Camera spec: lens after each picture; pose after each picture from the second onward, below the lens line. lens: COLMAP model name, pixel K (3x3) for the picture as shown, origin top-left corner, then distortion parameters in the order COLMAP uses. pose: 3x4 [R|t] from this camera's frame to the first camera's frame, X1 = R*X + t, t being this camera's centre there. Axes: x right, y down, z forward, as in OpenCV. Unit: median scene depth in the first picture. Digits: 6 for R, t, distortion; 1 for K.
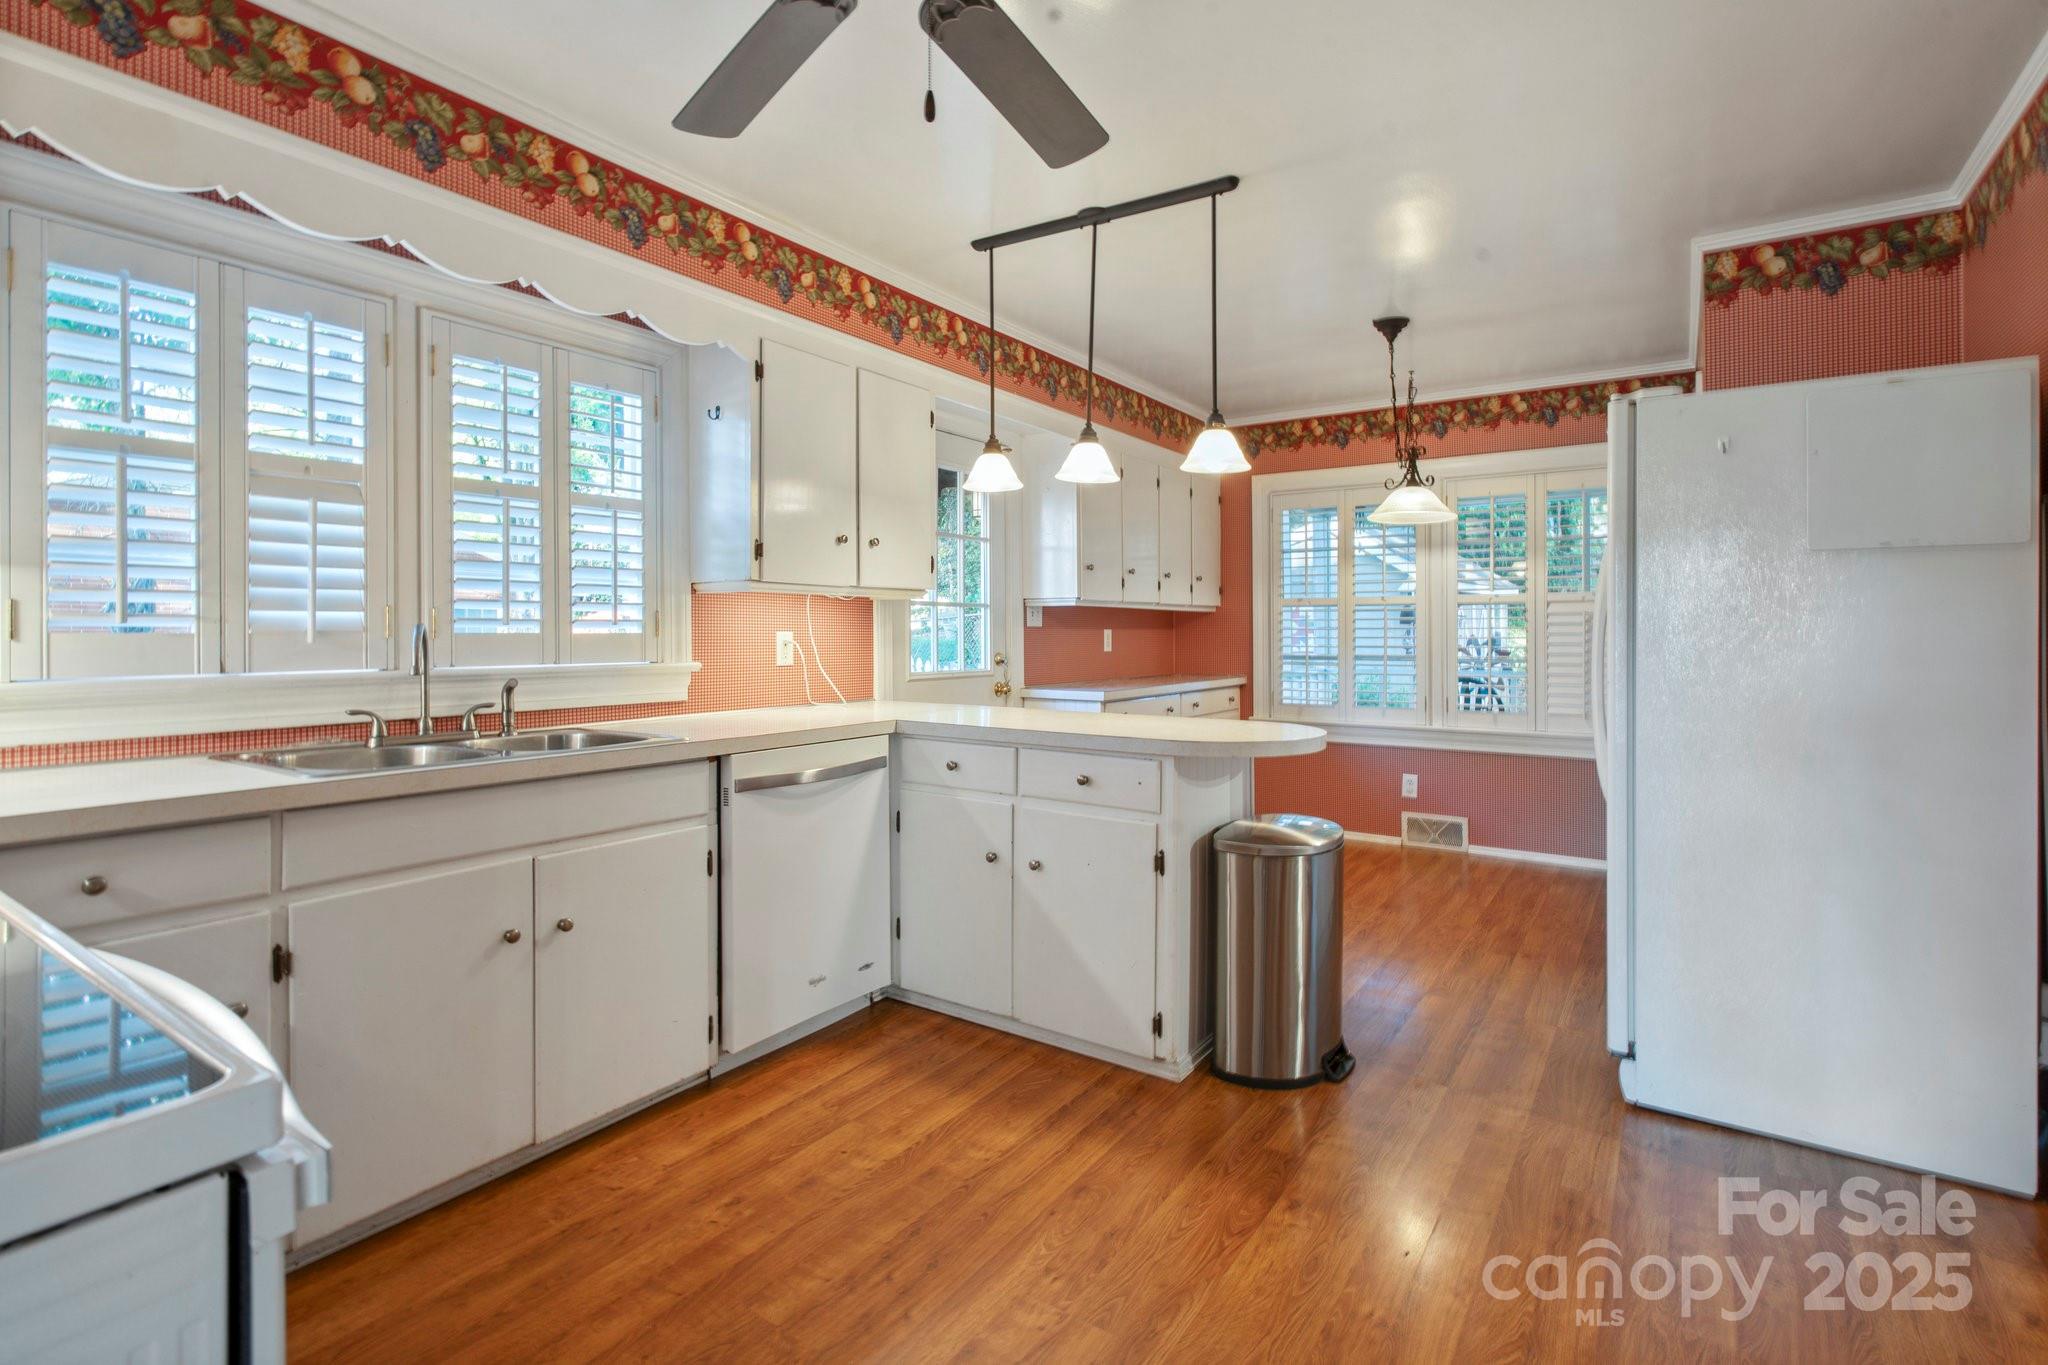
lens RADIAL K [[951.1, 0, 1031.8], [0, 951.1, 624.0], [0, 0, 1]] dist [0.002256, 0.000540]
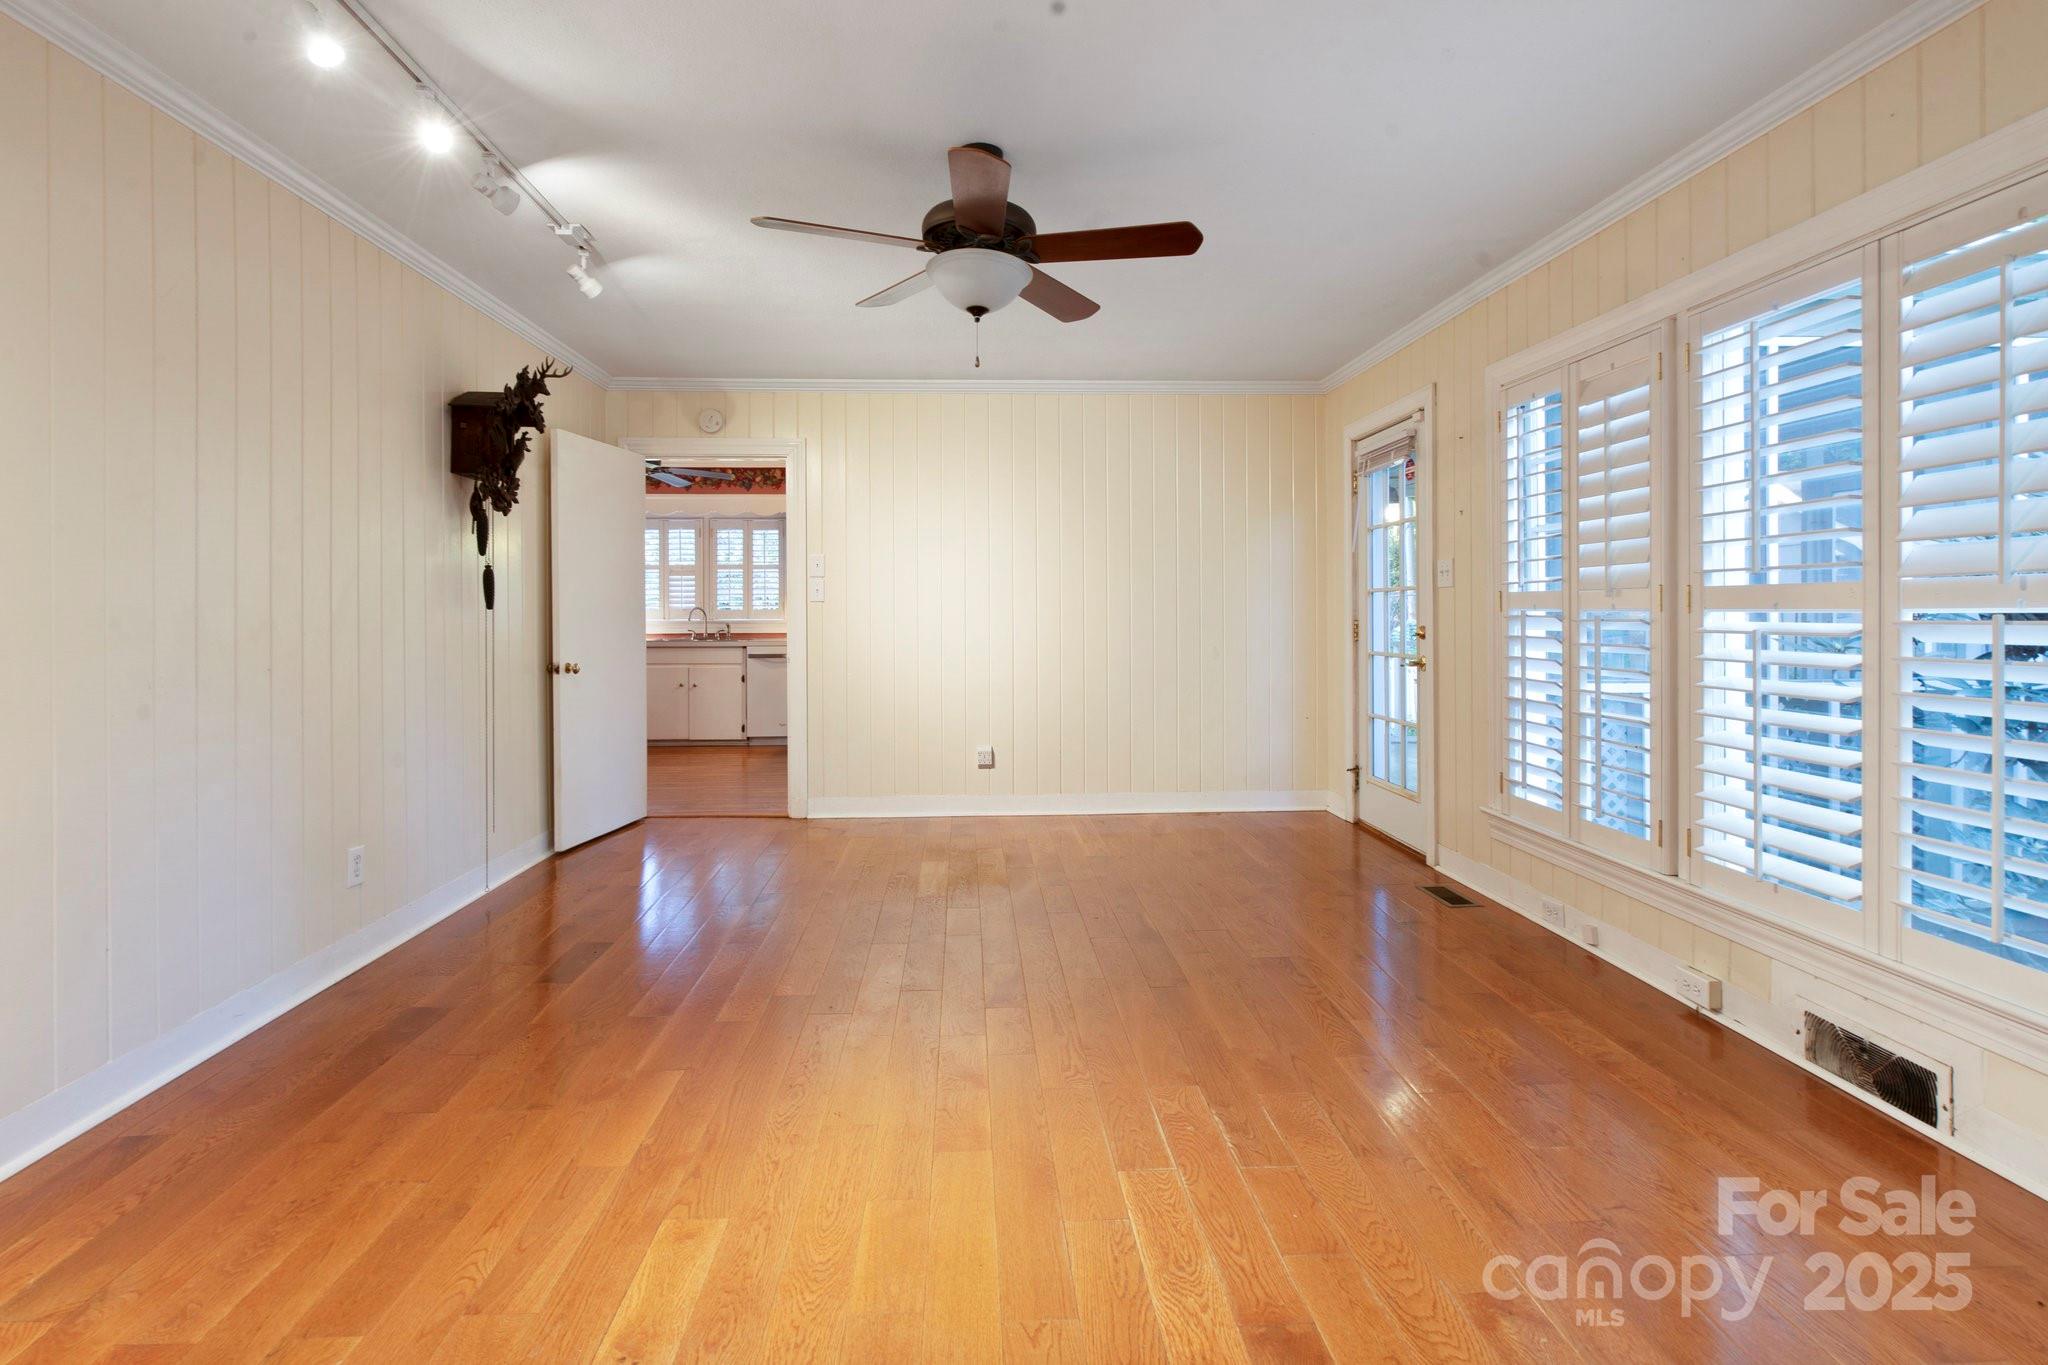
lens RADIAL K [[965.1, 0, 1022.3], [0, 965.1, 617.1], [0, 0, 1]] dist [0.000567, 0.000176]
pose [[0.611053, 0.002473, -0.791586, 3.215723], [0.011153, 0.999869, 0.011733, 0.010265], [0.791511, -0.015998, 0.610945, -0.314453]]
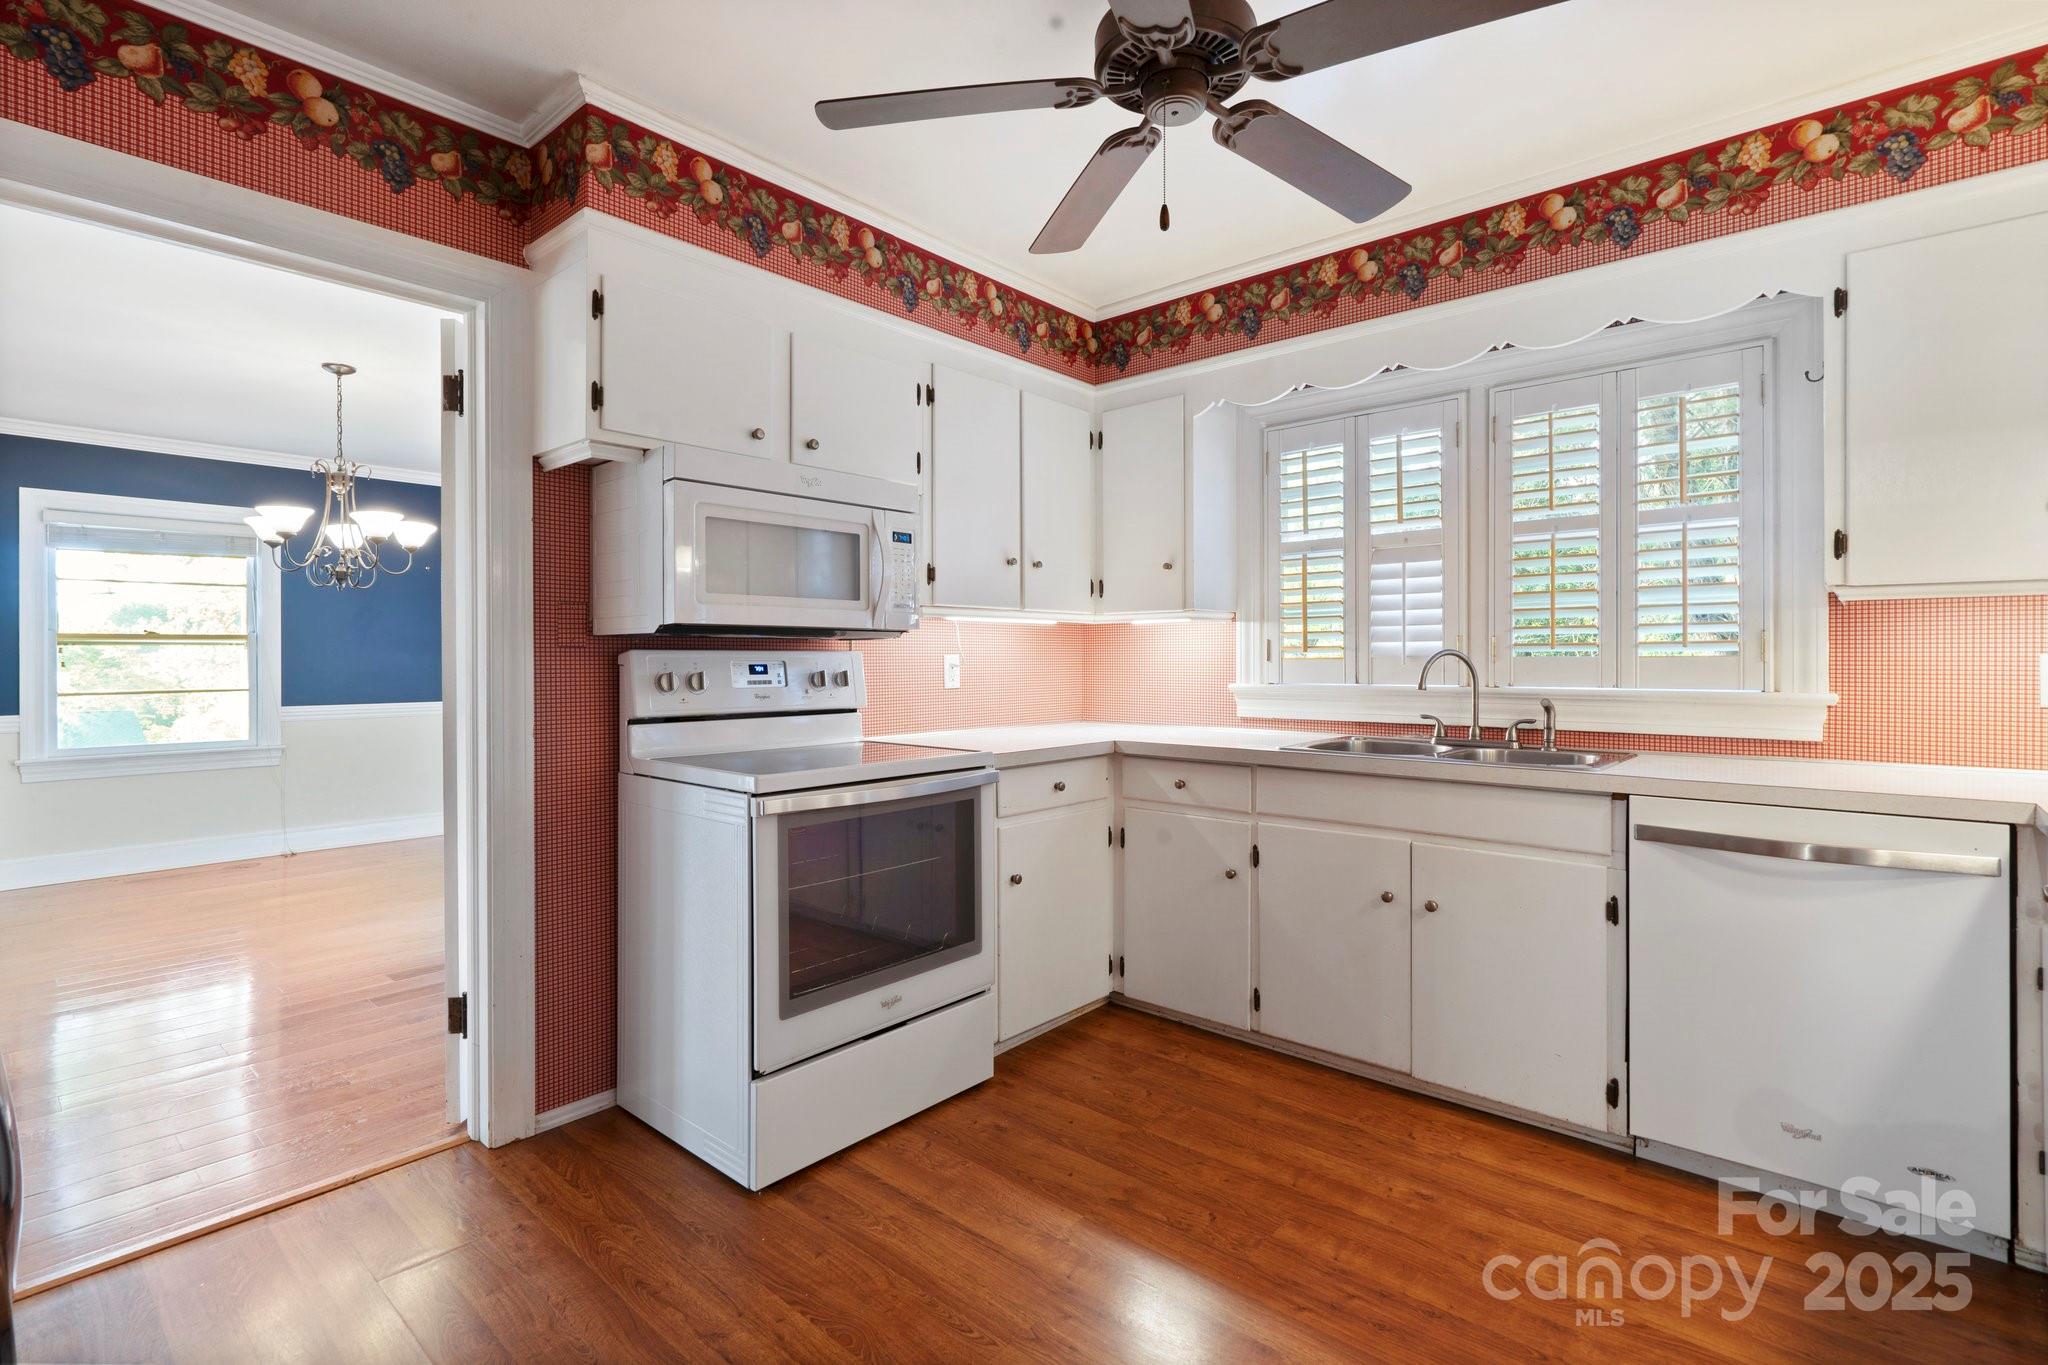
lens RADIAL K [[957.1, 0, 1021.8], [0, 957.1, 655.0], [0, 0, 1]] dist [0.000138, 0.000190]
pose [[-0.120278, -0.002376, -0.992737, 0.697447], [0.013940, 0.999895, -0.004082, 0.003942], [0.992642, -0.014330, -0.120232, 0.606127]]
